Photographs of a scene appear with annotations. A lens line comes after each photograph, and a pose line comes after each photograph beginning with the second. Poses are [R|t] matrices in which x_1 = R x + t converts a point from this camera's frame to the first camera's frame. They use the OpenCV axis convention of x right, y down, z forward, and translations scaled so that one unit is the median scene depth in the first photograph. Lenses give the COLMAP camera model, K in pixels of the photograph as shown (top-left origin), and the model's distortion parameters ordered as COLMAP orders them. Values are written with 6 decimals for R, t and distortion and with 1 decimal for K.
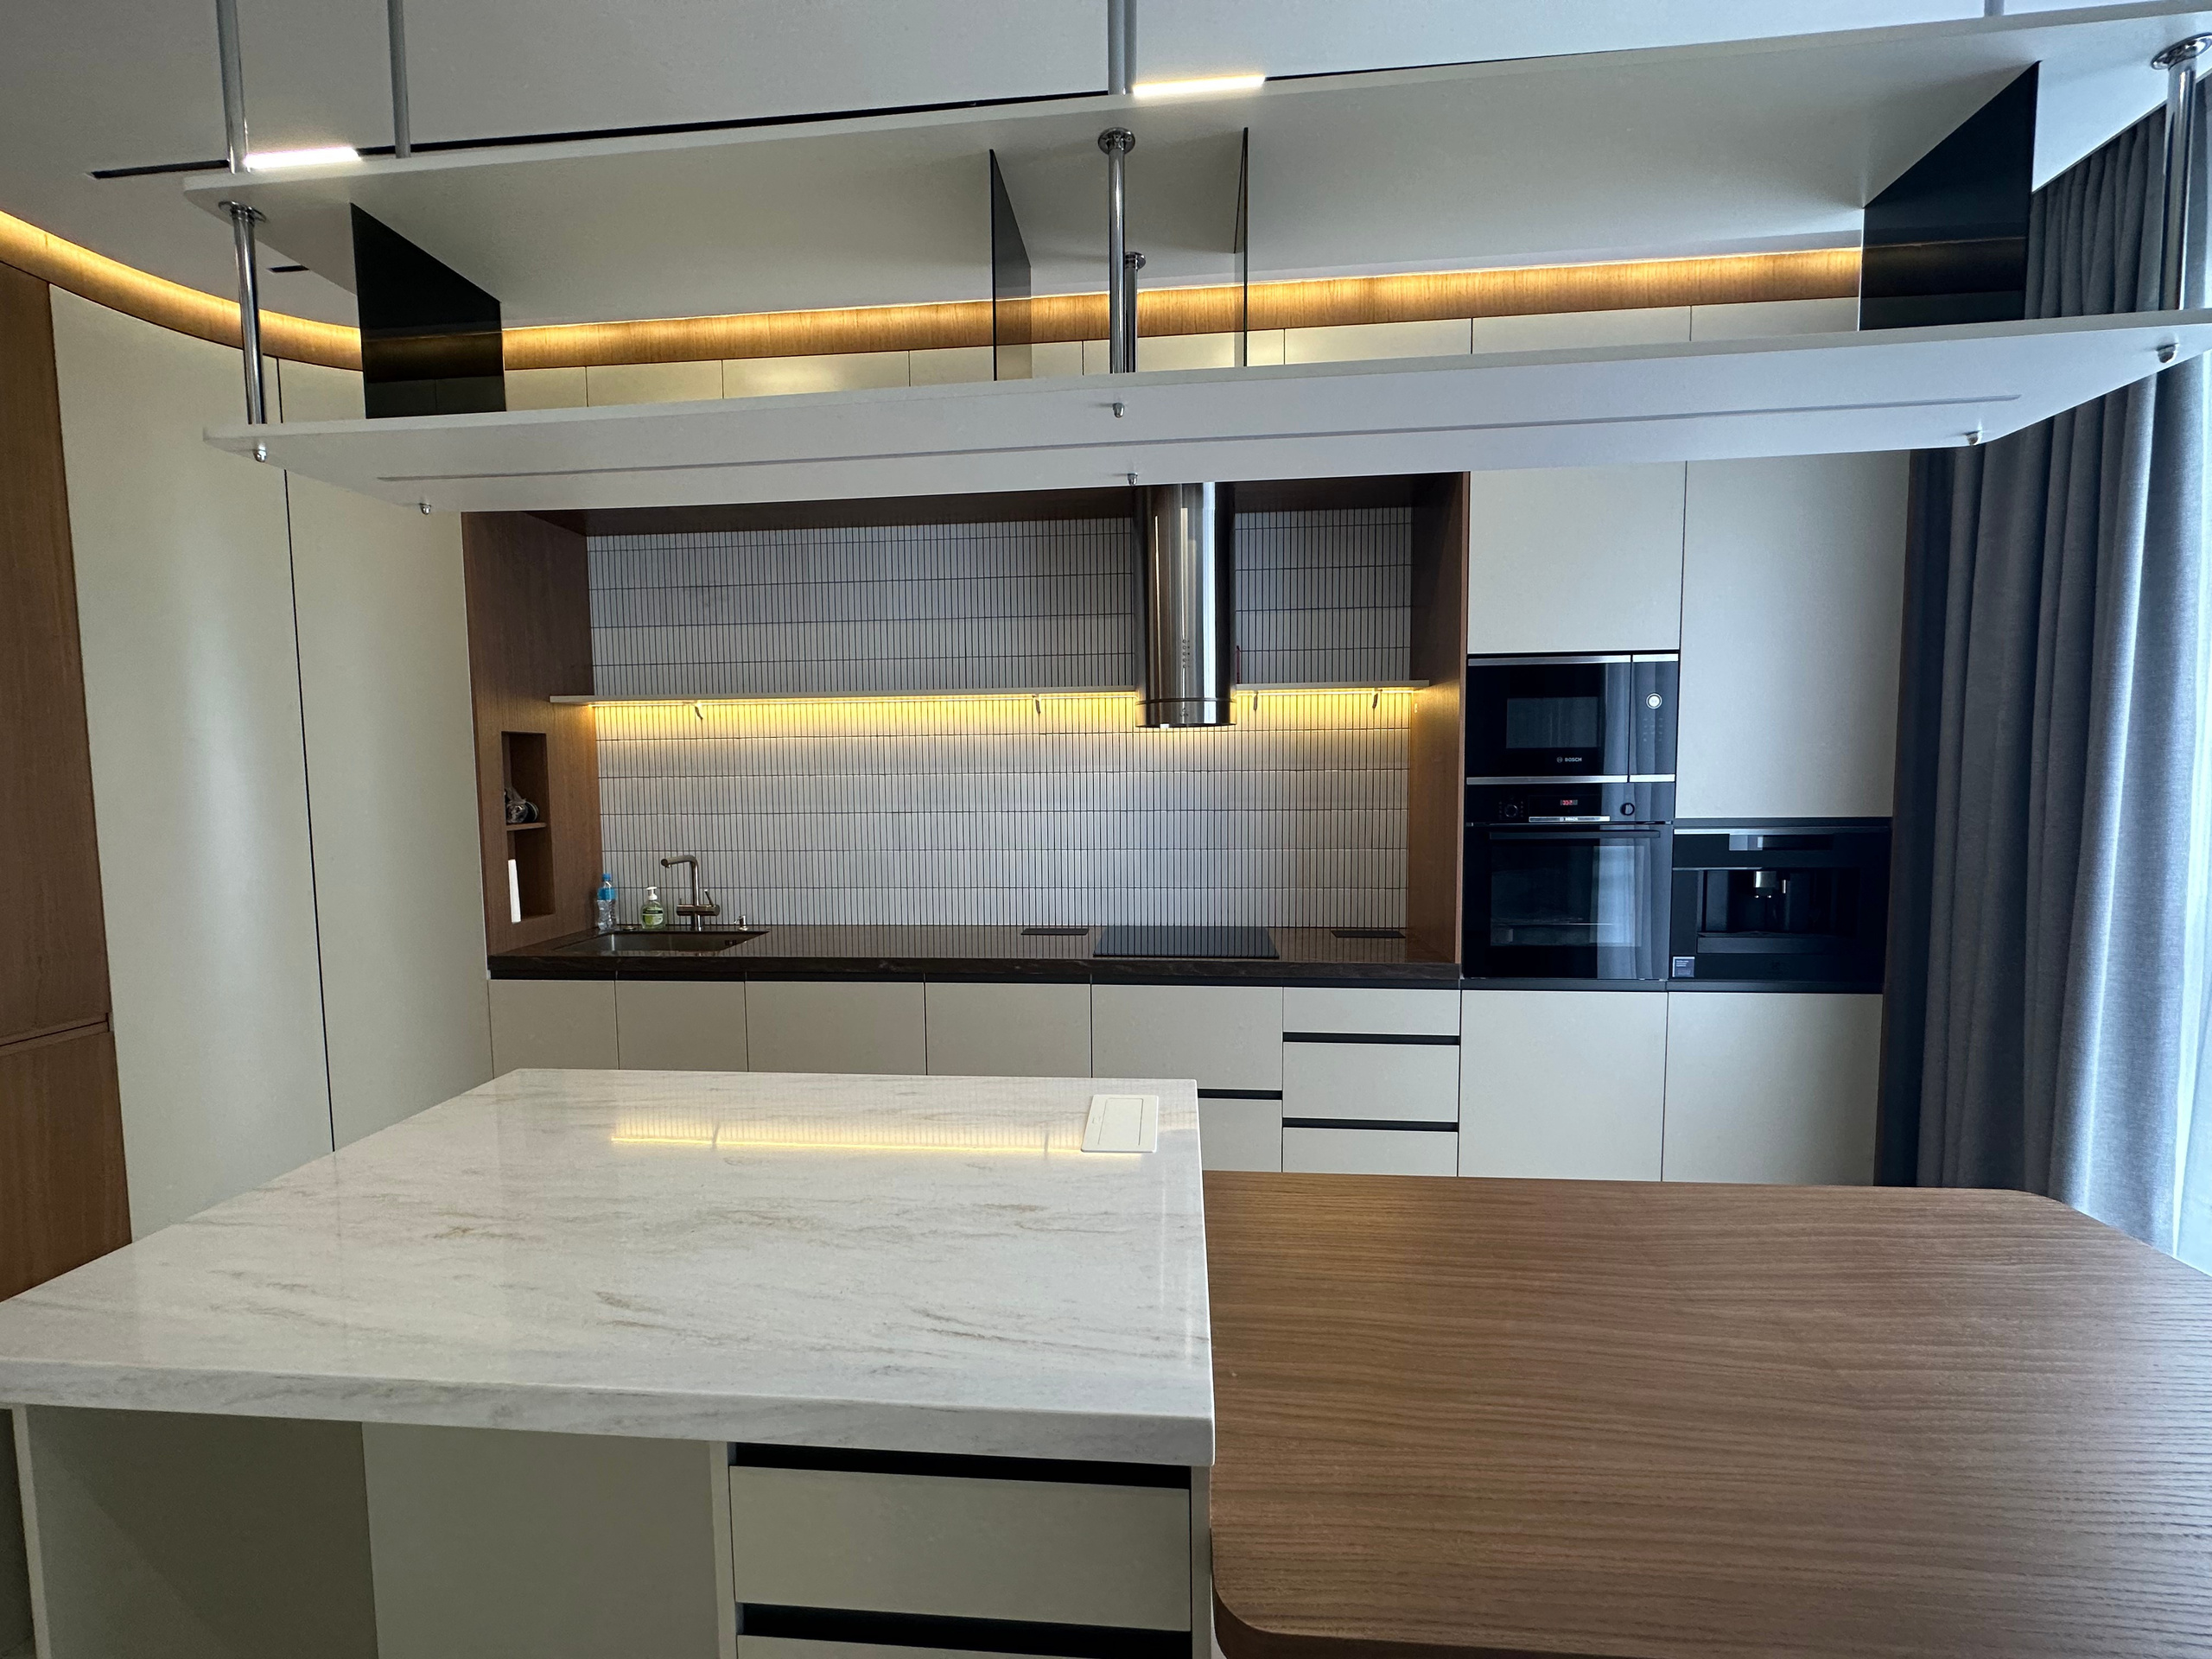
lens RADIAL K [[882.2, 0, 1103.5], [0, 882.2, 831.7], [0, 0, 1]] dist [-0.005622, 0.001575]
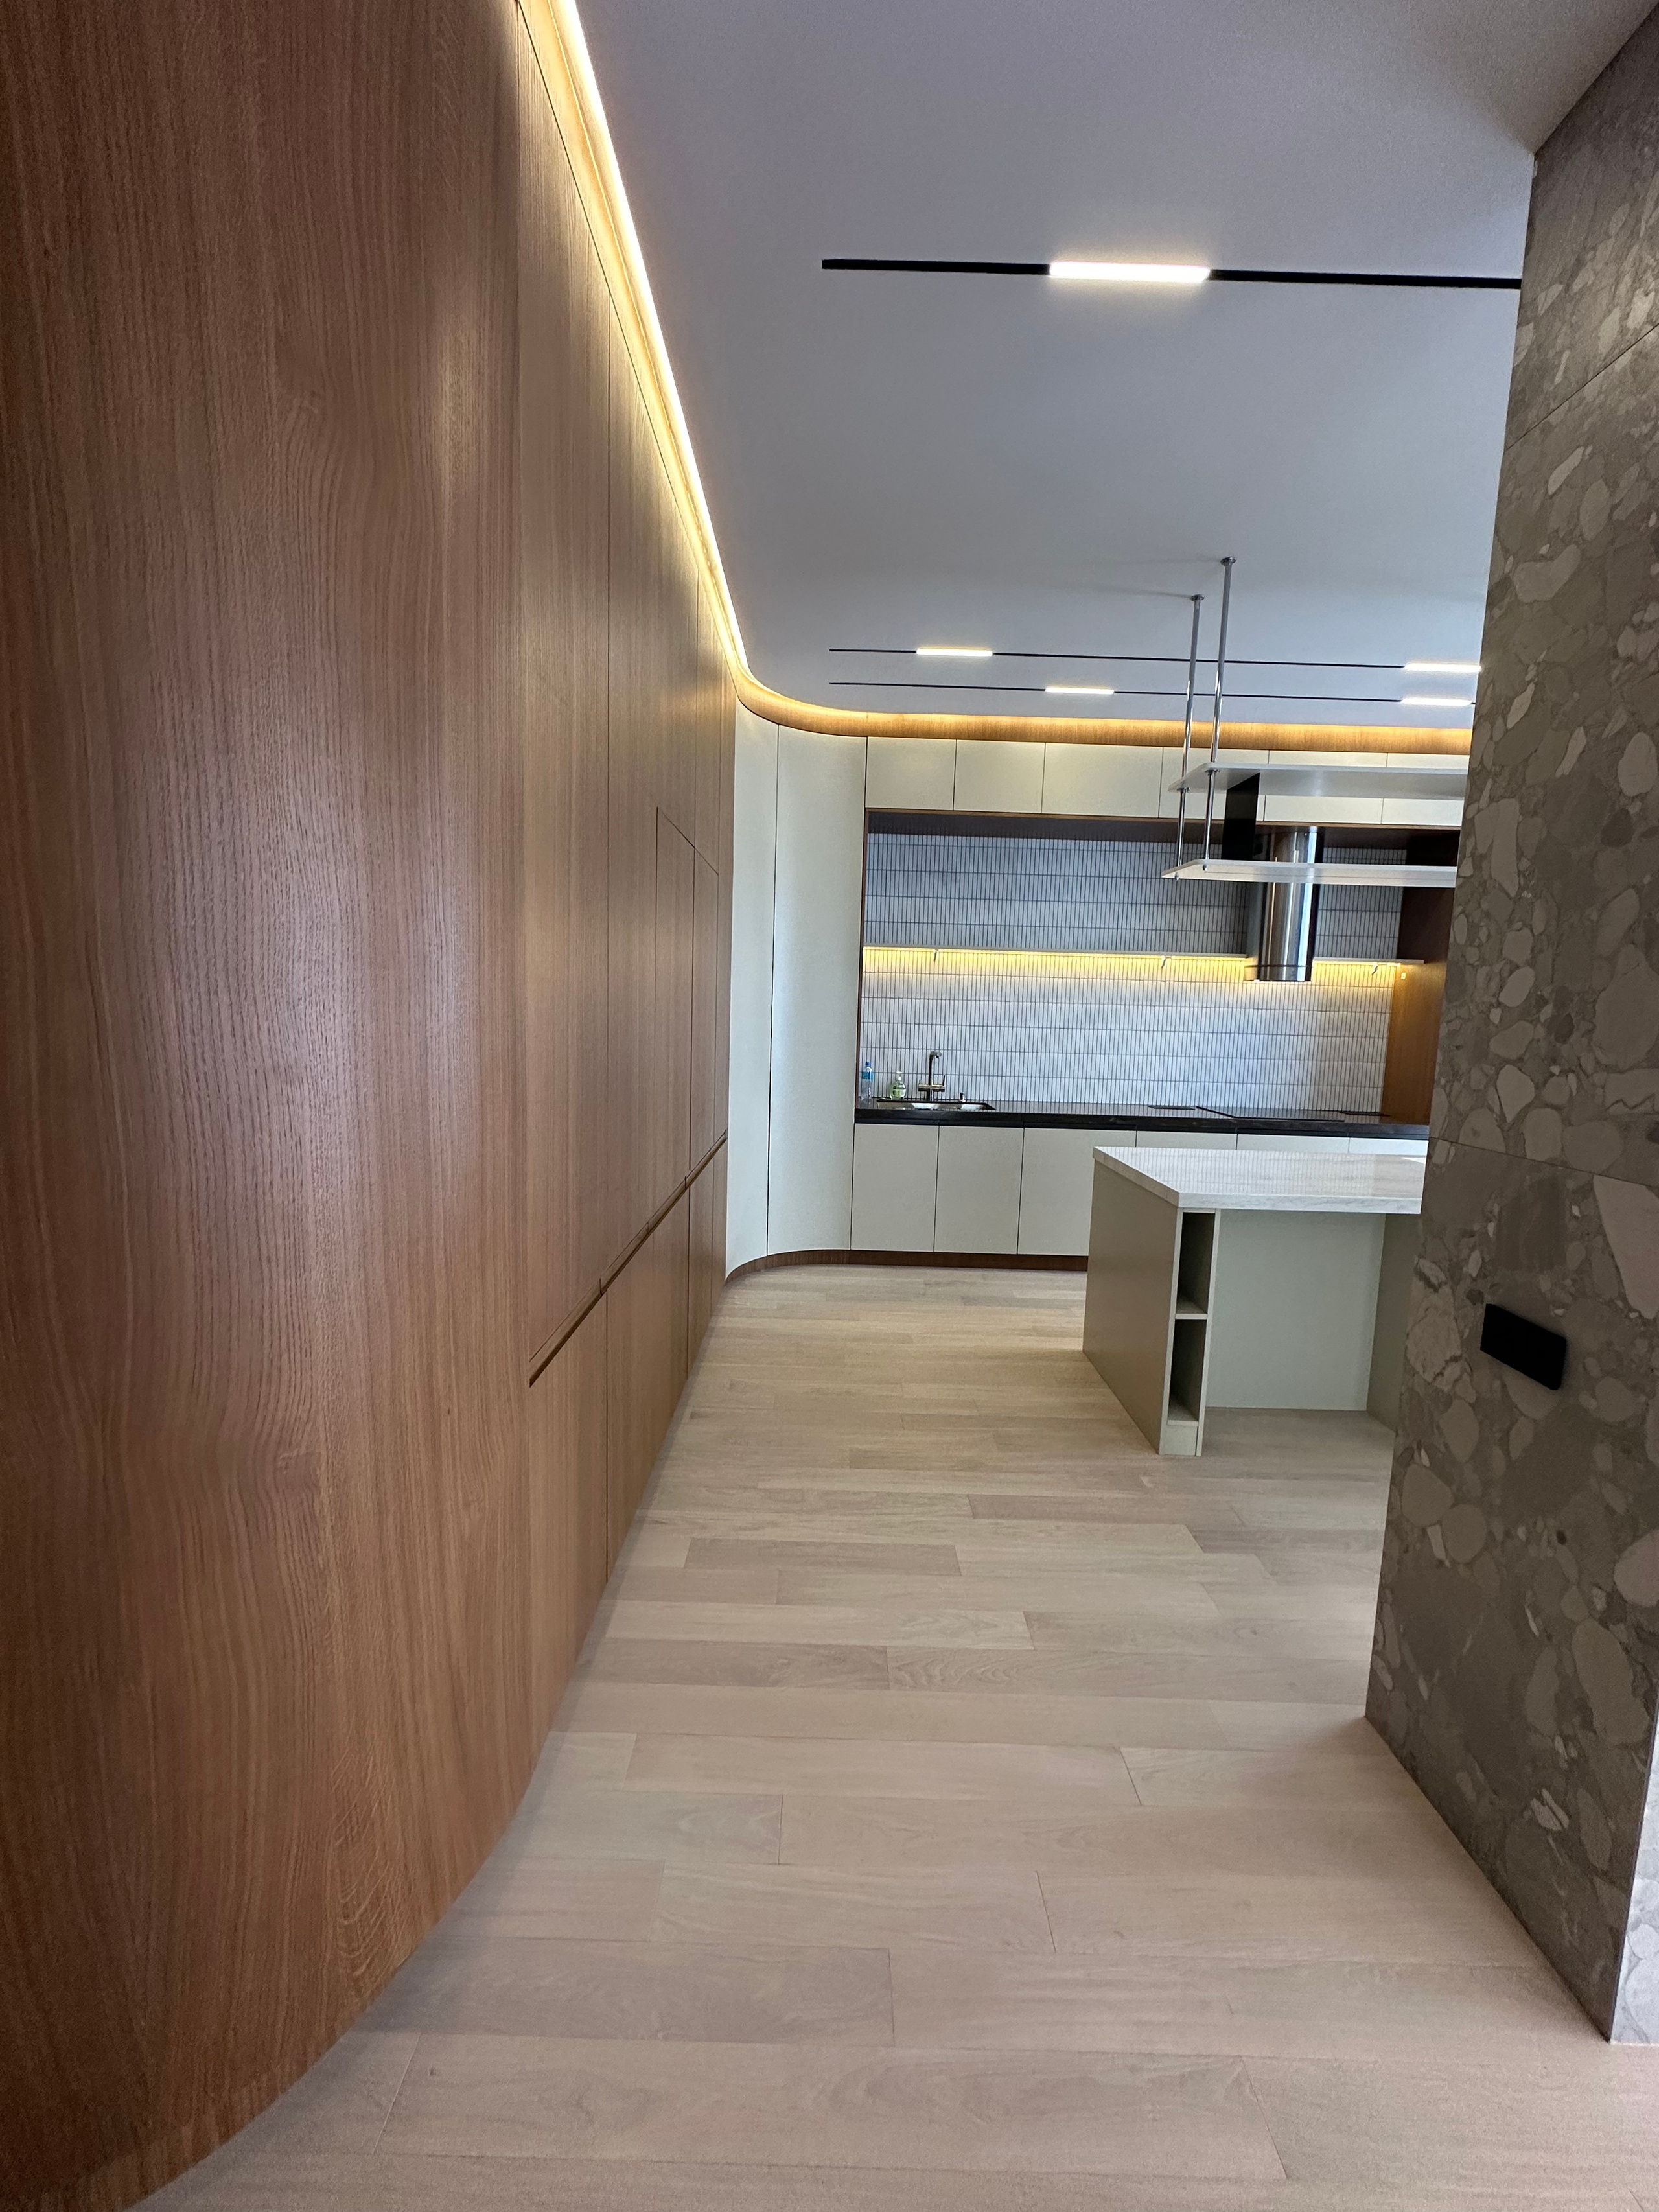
lens RADIAL K [[882.2, 0, 824.4], [0, 882.2, 1109.7], [0, 0, 1]] dist [-0.005622, 0.001575]
pose [[0.995753, 0.030067, 0.087015, -0.837373], [-0.034210, 0.998331, 0.046523, 0.066751], [-0.085471, -0.049302, 0.995120, -0.533879]]
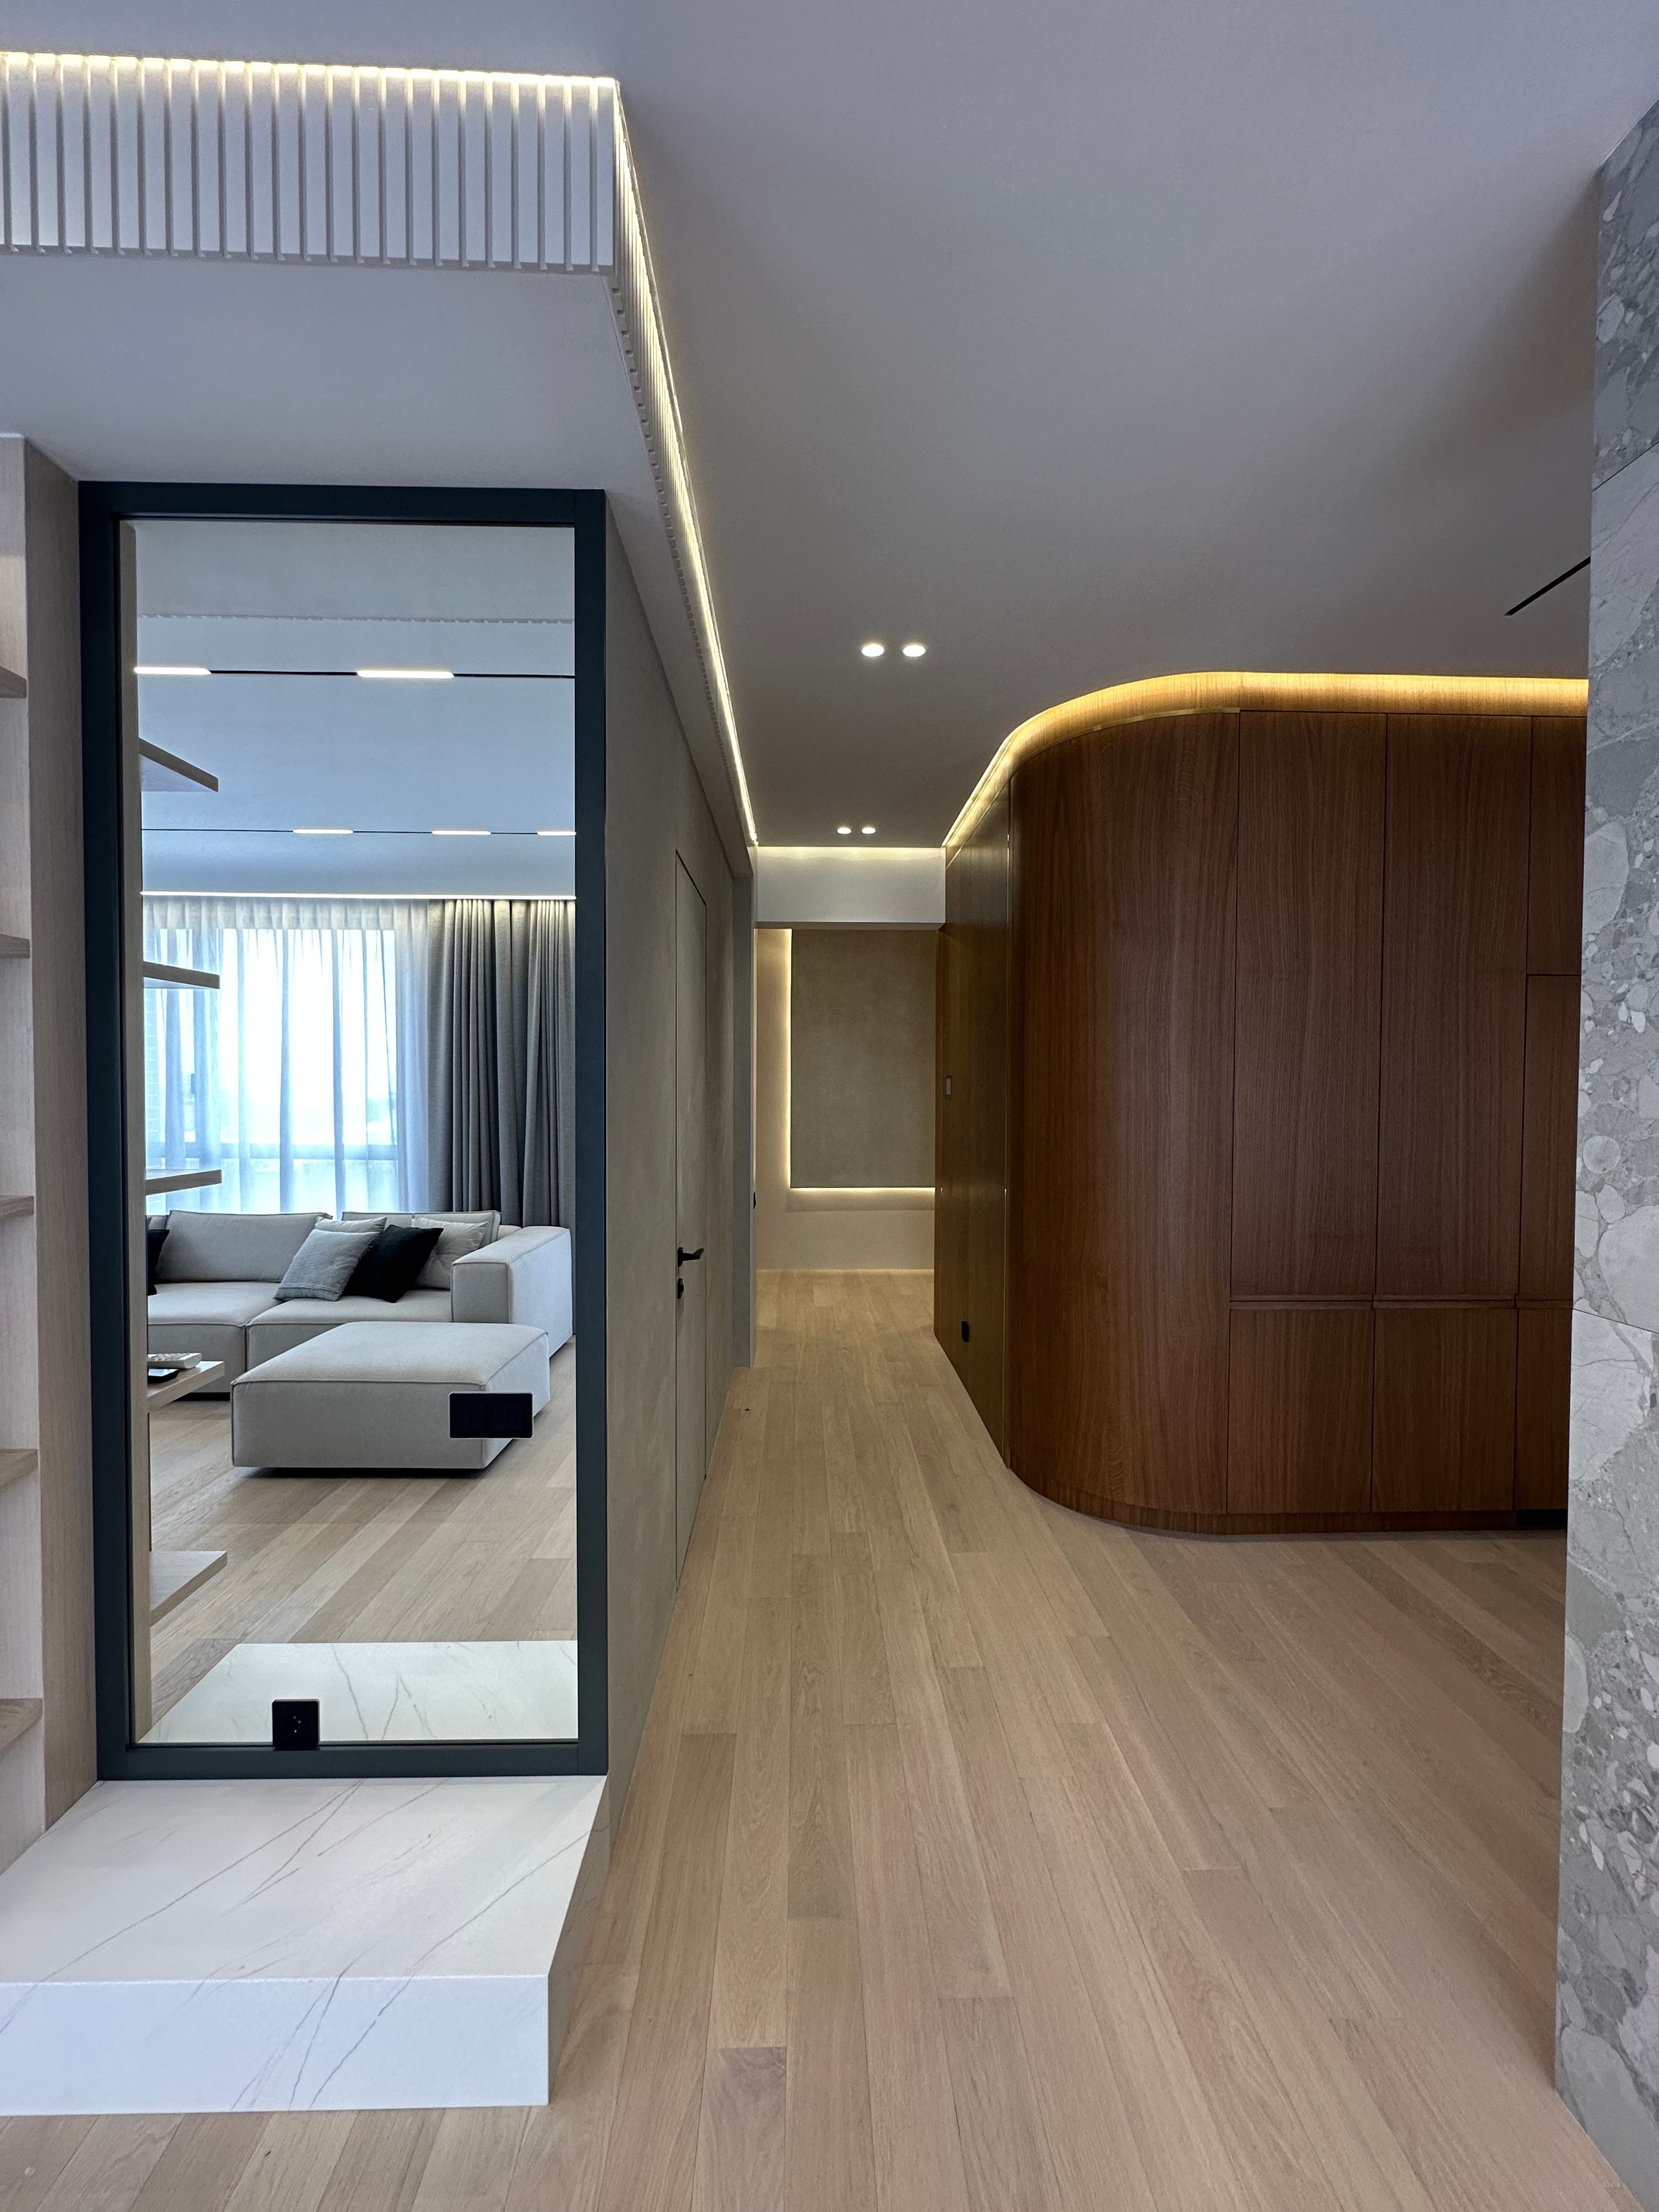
lens RADIAL K [[882.2, 0, 822.9], [0, 882.2, 1109.2], [0, 0, 1]] dist [-0.005622, 0.001575]
pose [[0.108587, 0.033099, -0.993536, -0.072920], [-0.076475, 0.996762, 0.024848, 0.034153], [0.991141, 0.073282, 0.110766, -0.625173]]
